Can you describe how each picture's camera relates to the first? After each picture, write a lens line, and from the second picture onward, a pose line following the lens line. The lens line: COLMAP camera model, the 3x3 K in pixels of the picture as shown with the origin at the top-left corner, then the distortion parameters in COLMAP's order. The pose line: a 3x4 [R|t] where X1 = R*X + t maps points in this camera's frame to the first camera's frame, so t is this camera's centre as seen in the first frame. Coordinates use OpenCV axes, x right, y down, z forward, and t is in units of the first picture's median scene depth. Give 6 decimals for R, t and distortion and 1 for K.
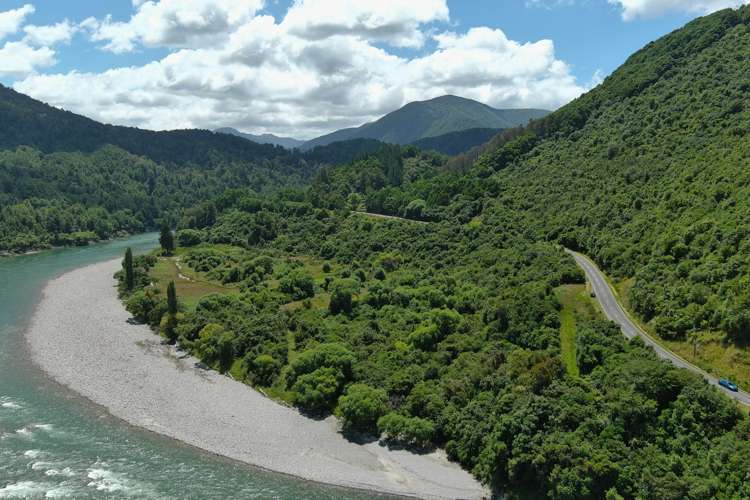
lens RADIAL K [[580.4, 0, 376.1], [0, 580.4, 249.3], [0, 0, 1]] dist [0.038179, -0.028996]
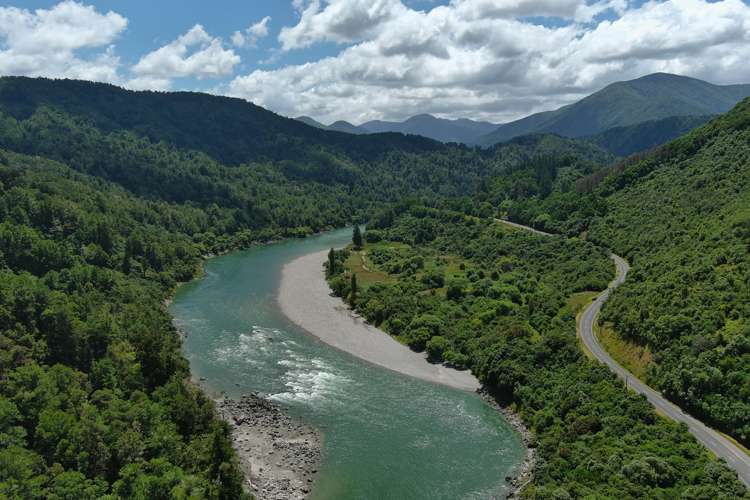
lens RADIAL K [[580.4, 0, 376.9], [0, 580.4, 249.9], [0, 0, 1]] dist [0.038179, -0.028996]
pose [[0.946687, 0.043961, -0.319143, 0.163087], [-0.034224, 0.998764, 0.036056, -0.050179], [0.320333, -0.023211, 0.947021, -0.379670]]
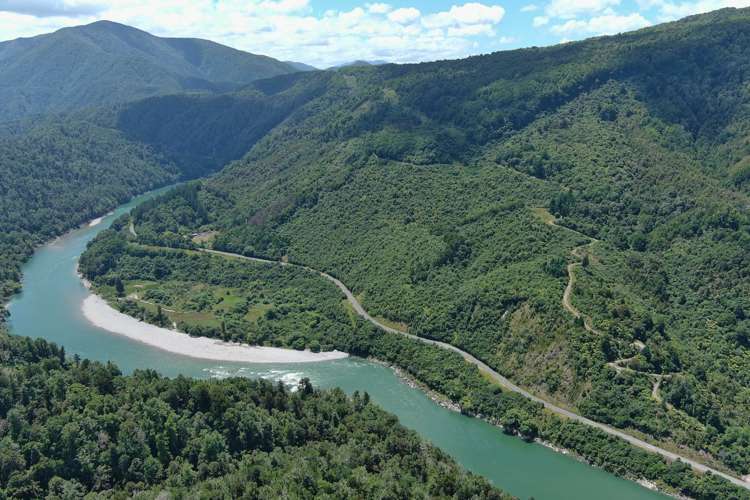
lens RADIAL K [[580.4, 0, 378.4], [0, 580.4, 250.8], [0, 0, 1]] dist [0.038179, -0.028996]
pose [[0.841596, -0.152321, 0.518184, -0.740716], [0.068121, 0.981682, 0.177931, -0.489346], [-0.535795, -0.114447, 0.836556, -1.183558]]
